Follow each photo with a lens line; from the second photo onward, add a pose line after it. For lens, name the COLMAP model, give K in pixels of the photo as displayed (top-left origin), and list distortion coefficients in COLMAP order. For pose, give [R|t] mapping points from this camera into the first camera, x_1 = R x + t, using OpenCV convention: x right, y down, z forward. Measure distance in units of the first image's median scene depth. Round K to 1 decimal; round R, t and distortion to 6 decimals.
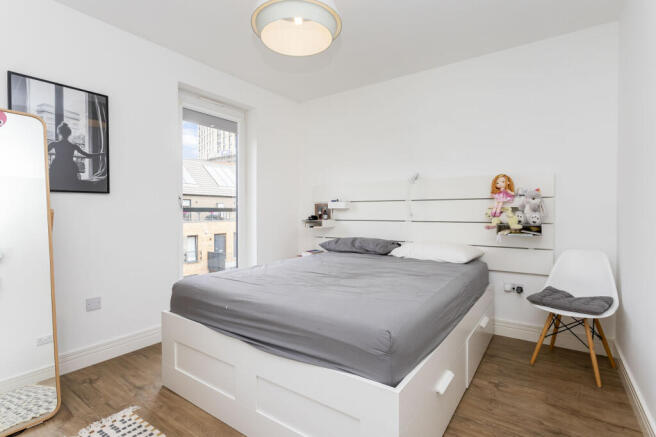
lens RADIAL K [[310.3, 0, 326.2], [0, 310.3, 214.2], [0, 0, 1]] dist [0.002104, 0.000668]
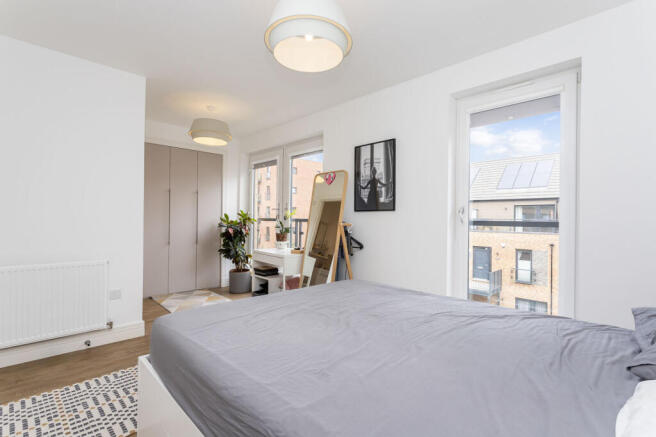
lens RADIAL K [[310.3, 0, 325.0], [0, 310.3, 218.0], [0, 0, 1]] dist [0.002104, 0.000668]
pose [[-0.173208, 0.005122, -0.984872, 0.711705], [-0.021852, 0.999720, 0.009042, -0.043259], [0.984643, 0.023087, -0.173048, 0.992762]]
